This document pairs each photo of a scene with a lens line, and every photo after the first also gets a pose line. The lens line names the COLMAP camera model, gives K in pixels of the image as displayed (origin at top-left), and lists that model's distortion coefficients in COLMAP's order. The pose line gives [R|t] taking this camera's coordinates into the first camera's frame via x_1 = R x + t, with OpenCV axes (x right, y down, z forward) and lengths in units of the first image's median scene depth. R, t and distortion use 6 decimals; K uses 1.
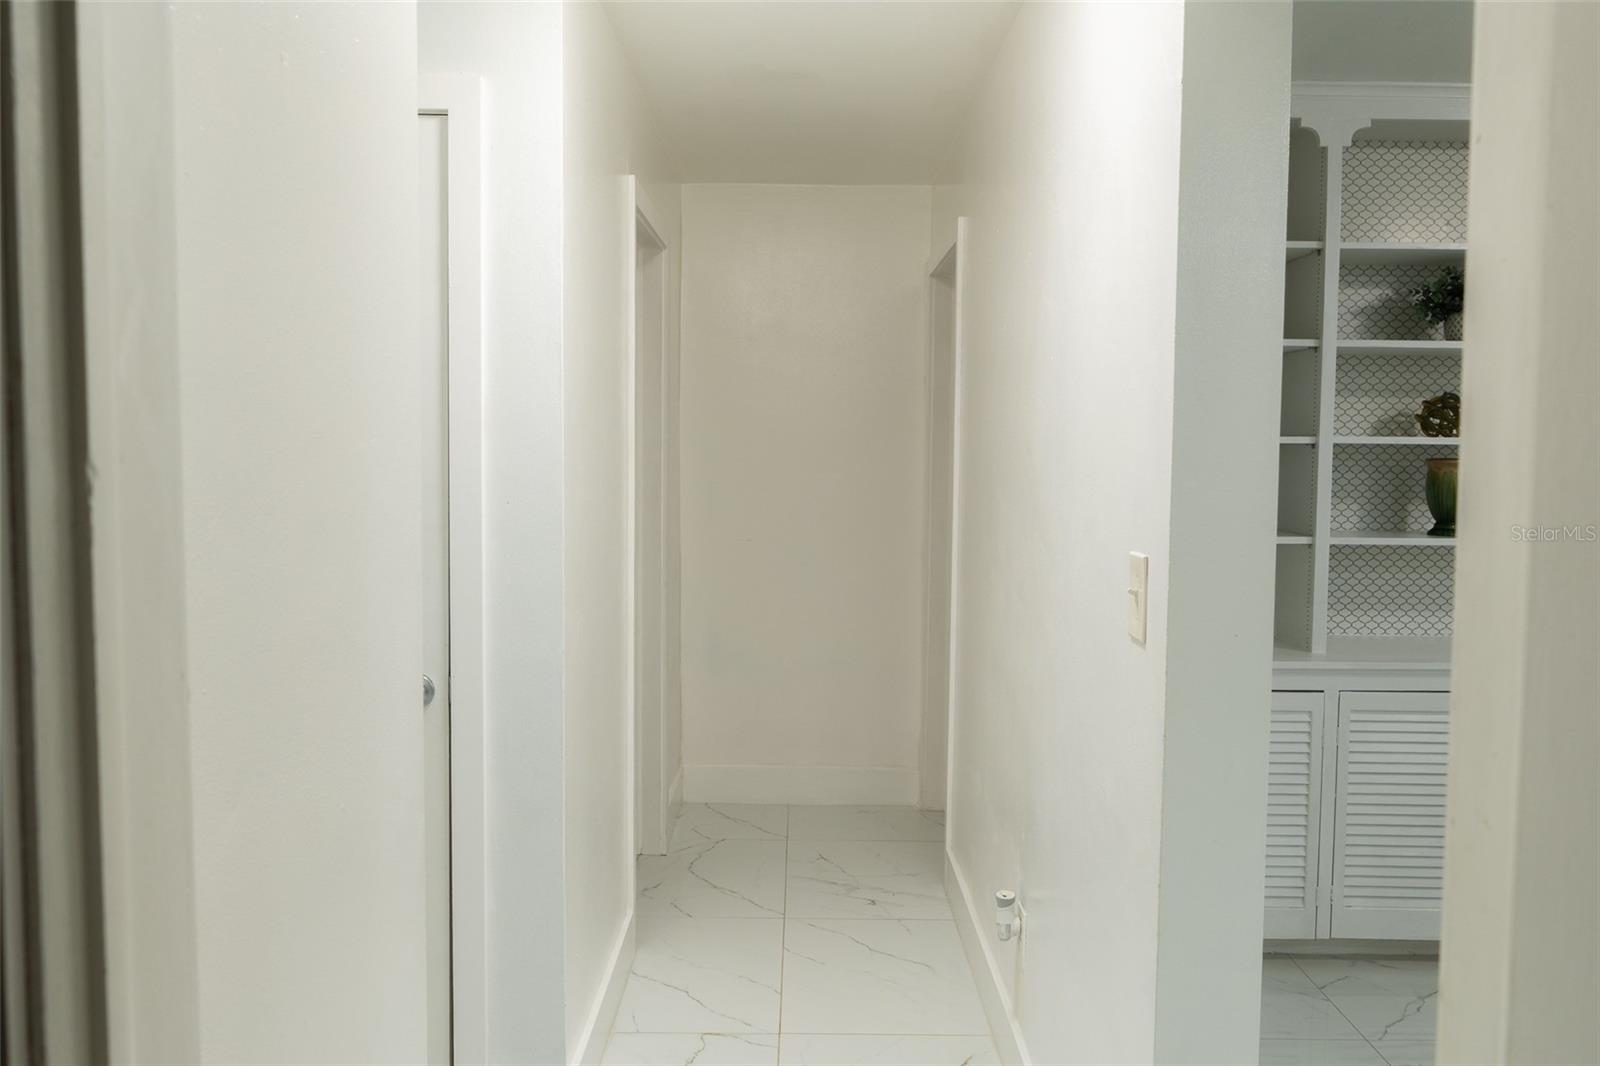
lens RADIAL K [[1110.3, 0, 802.4], [0, 1110.3, 540.7], [0, 0, 1]] dist [-0.012889, 0.001969]
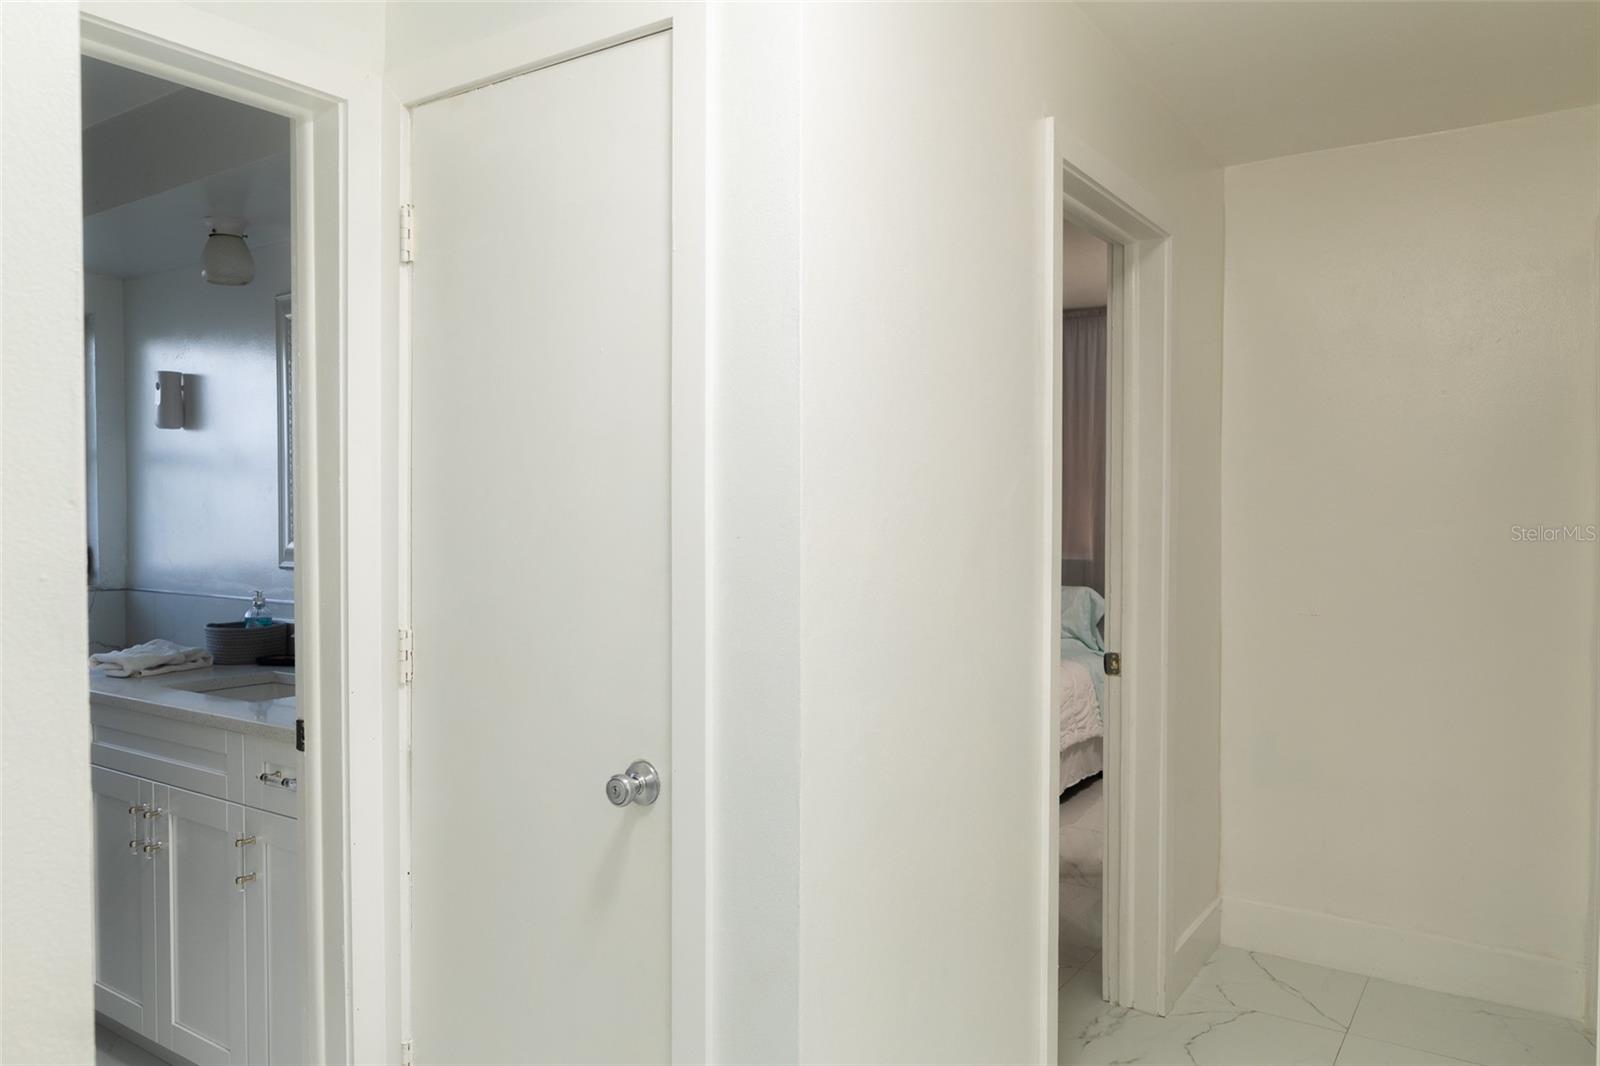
lens RADIAL K [[1110.3, 0, 802.4], [0, 1110.3, 540.7], [0, 0, 1]] dist [-0.012889, 0.001969]
pose [[0.840819, 0.015781, -0.541086, 0.067471], [-0.047702, 0.997846, -0.045024, -0.001081], [0.539210, 0.063667, 0.839761, 0.169566]]
